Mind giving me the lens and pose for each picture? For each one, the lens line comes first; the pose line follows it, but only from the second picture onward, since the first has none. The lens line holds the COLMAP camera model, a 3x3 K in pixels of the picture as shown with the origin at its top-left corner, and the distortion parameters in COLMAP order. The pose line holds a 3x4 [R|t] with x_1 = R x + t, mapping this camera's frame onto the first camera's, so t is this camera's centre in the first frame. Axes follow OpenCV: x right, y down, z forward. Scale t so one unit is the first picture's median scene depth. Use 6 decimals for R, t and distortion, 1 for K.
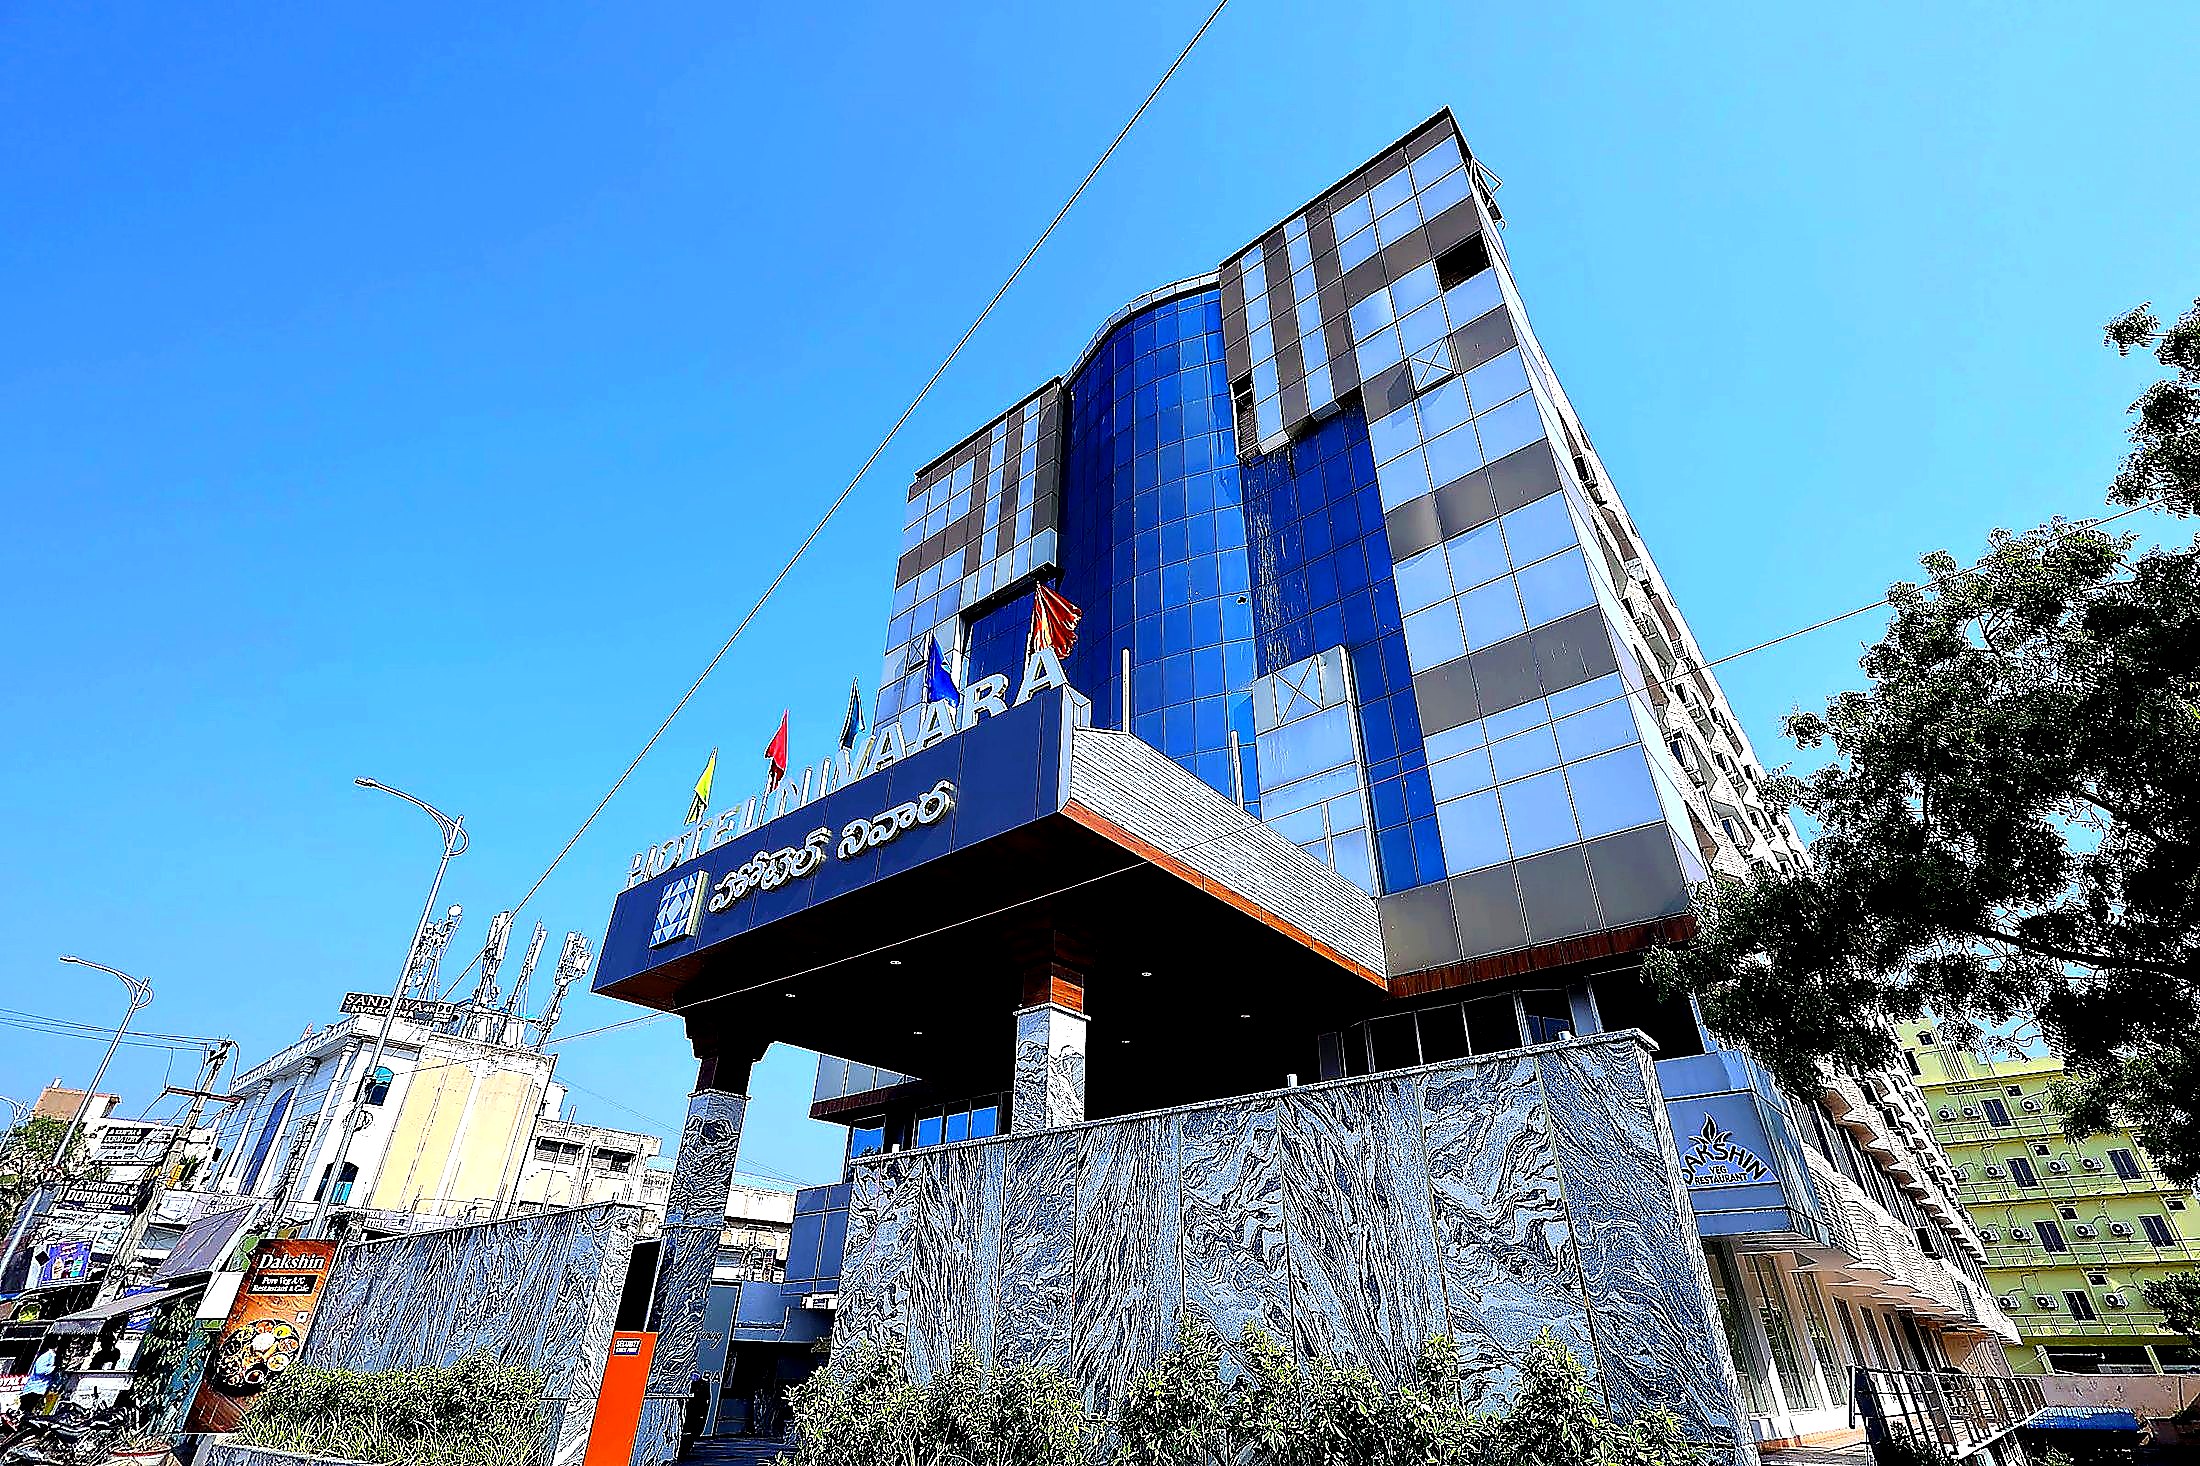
lens RADIAL K [[1022.6, 0, 1111.0], [0, 1022.6, 738.6], [0, 0, 1]] dist [-0.000721, 0.001759]
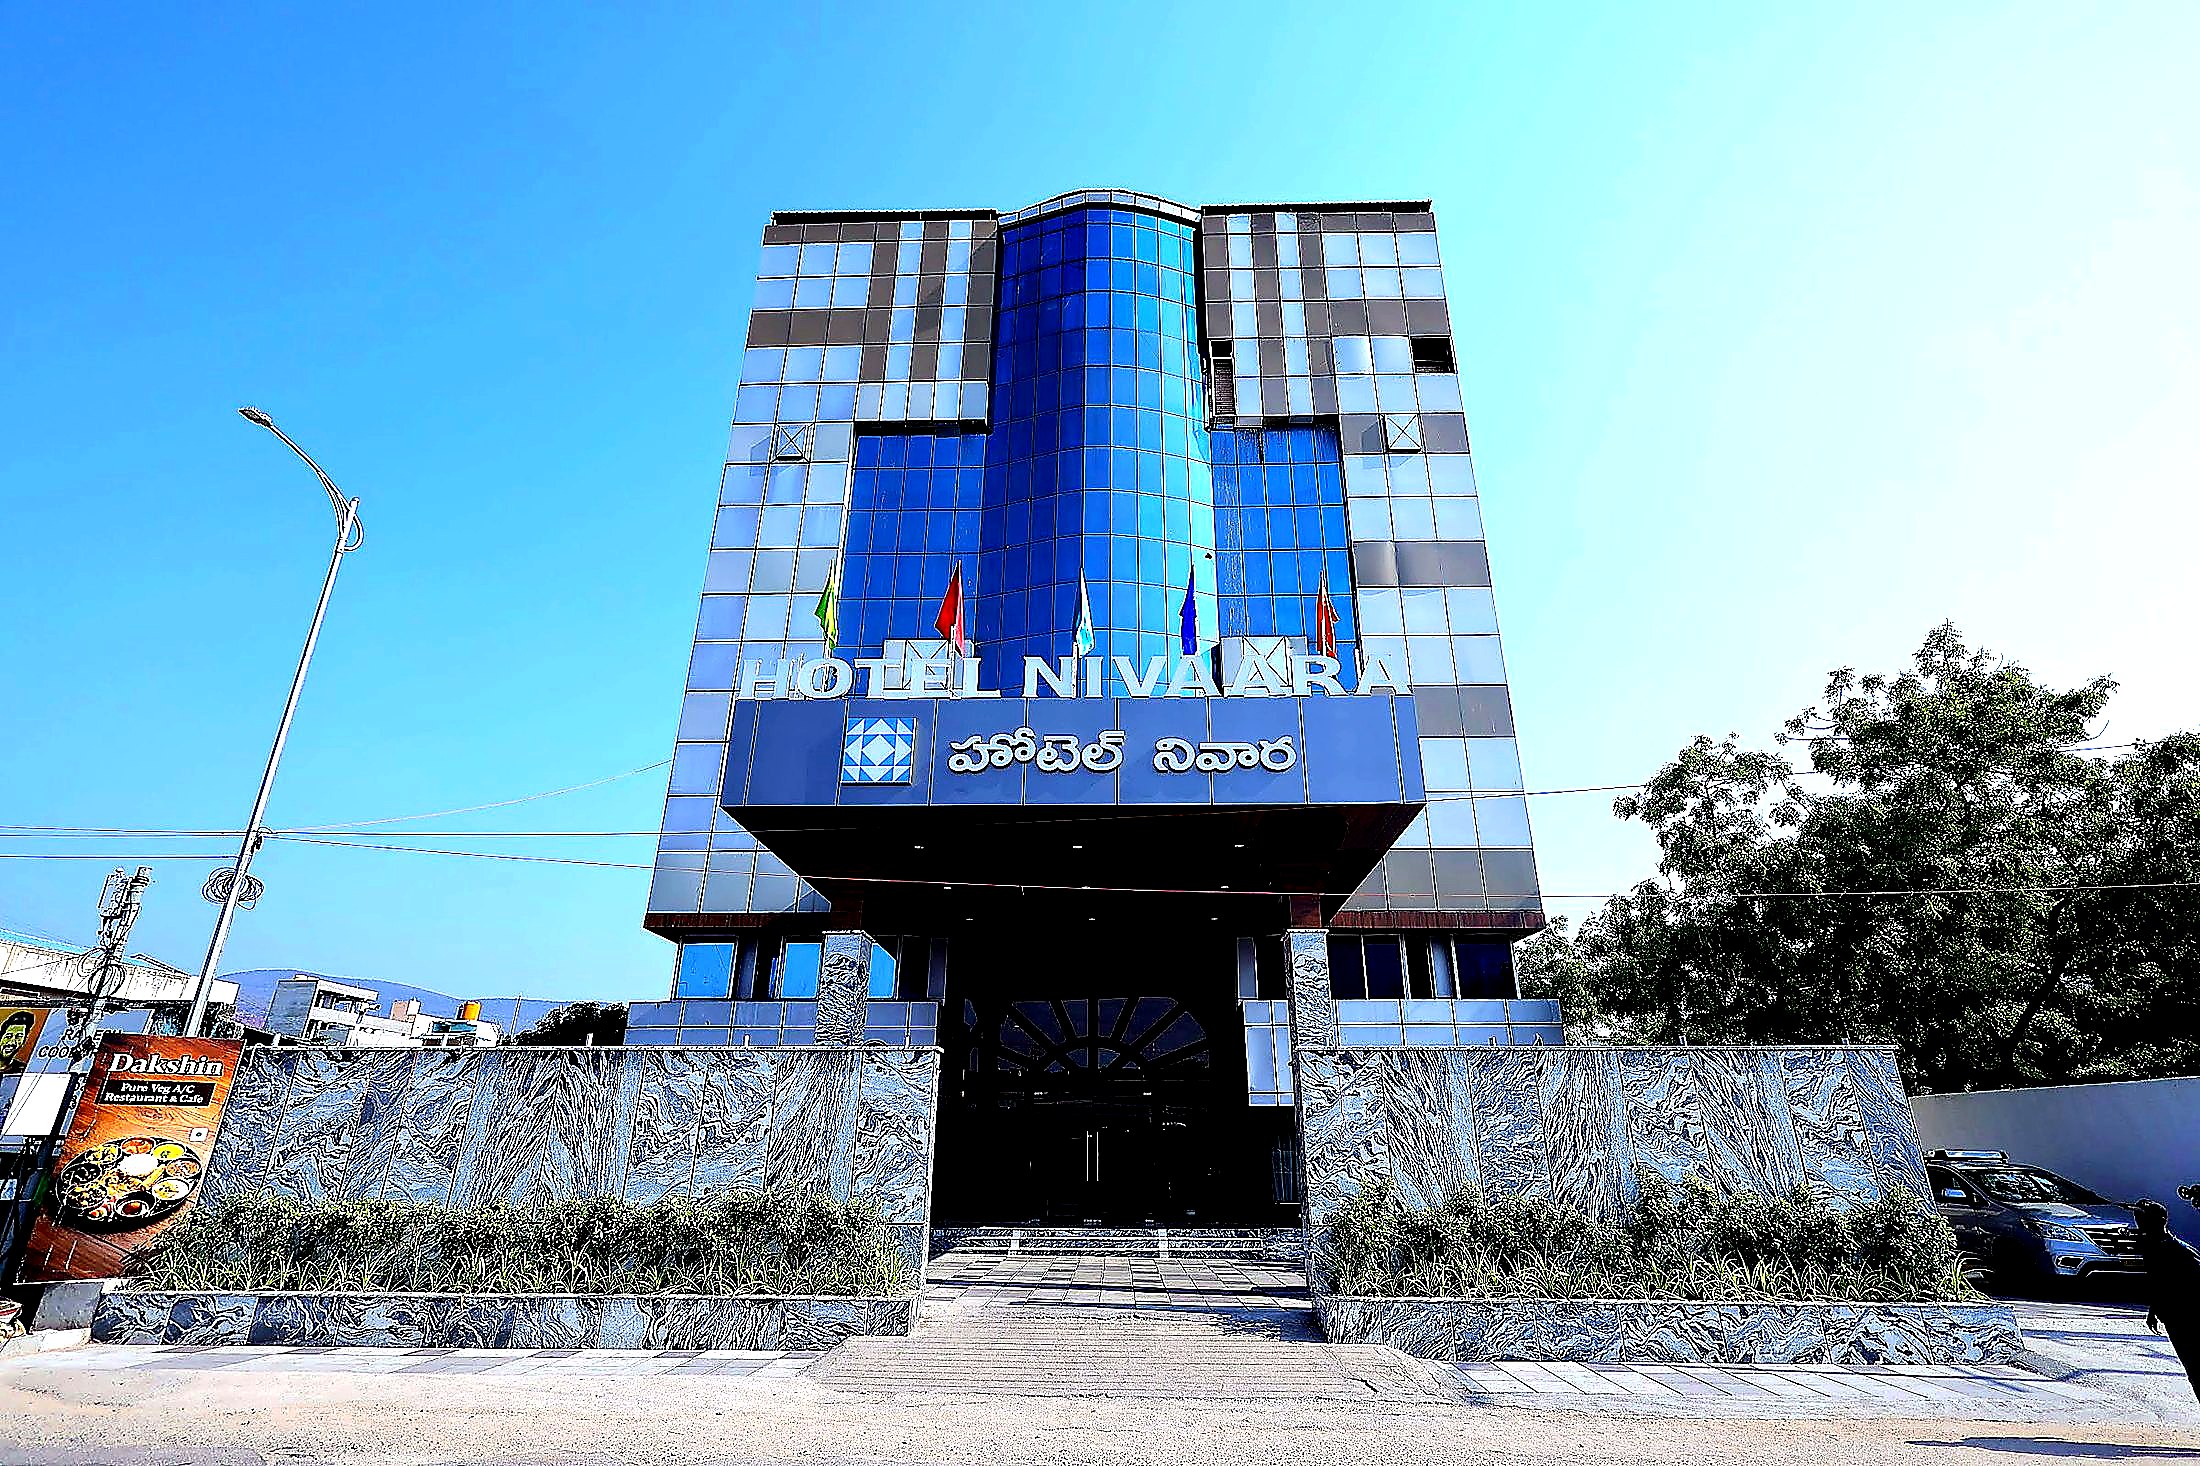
lens RADIAL K [[1022.6, 0, 1117.8], [0, 1022.6, 747.0], [0, 0, 1]] dist [-0.000721, 0.001759]
pose [[0.792599, 0.225263, 0.566606, -0.765456], [-0.318901, 0.945175, 0.070326, 0.024813], [-0.519700, -0.236431, 0.820982, 0.095272]]
